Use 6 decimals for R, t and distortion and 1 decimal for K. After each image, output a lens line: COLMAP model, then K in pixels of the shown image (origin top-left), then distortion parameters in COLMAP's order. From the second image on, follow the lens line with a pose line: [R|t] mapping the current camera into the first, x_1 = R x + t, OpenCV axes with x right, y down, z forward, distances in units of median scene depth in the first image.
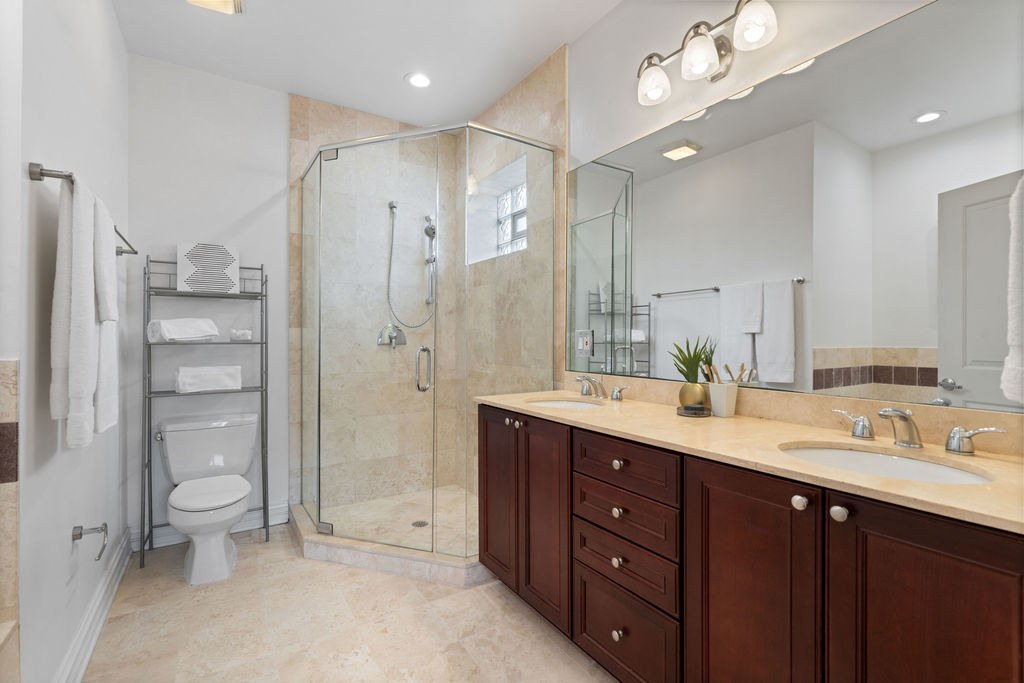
lens RADIAL K [[462.9, 0, 513.6], [0, 462.9, 339.7], [0, 0, 1]] dist [-0.015557, 0.004833]
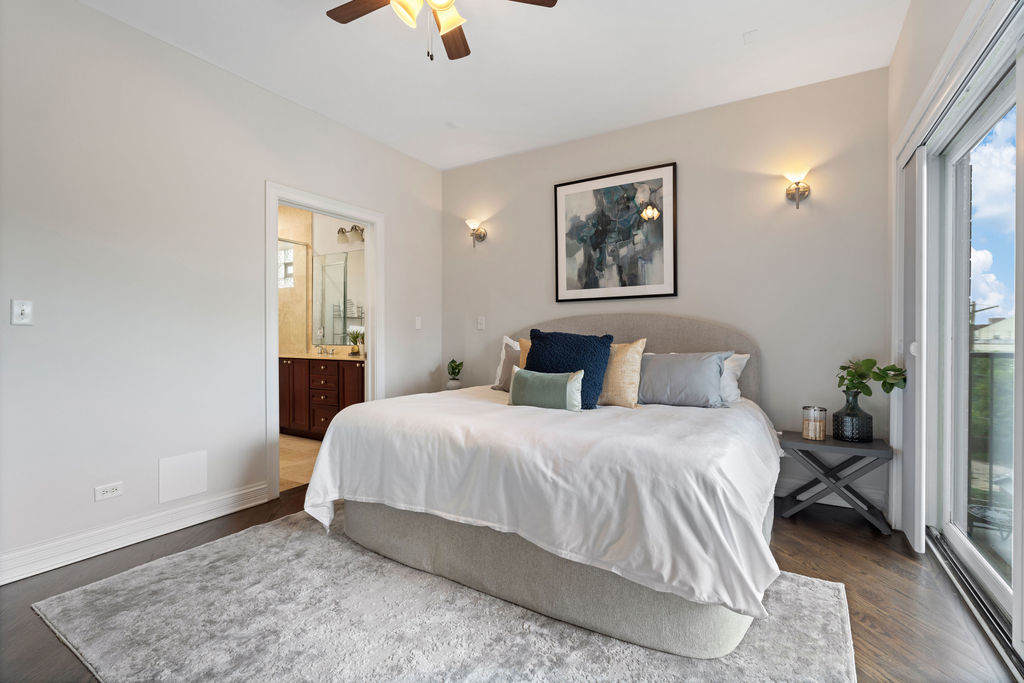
lens RADIAL K [[462.9, 0, 512.8], [0, 462.9, 341.7], [0, 0, 1]] dist [-0.015557, 0.004833]
pose [[0.893521, -0.005519, 0.448987, -0.021554], [-0.000024, 0.999924, 0.012339, 0.021484], [-0.449021, -0.011035, 0.893453, -1.268107]]
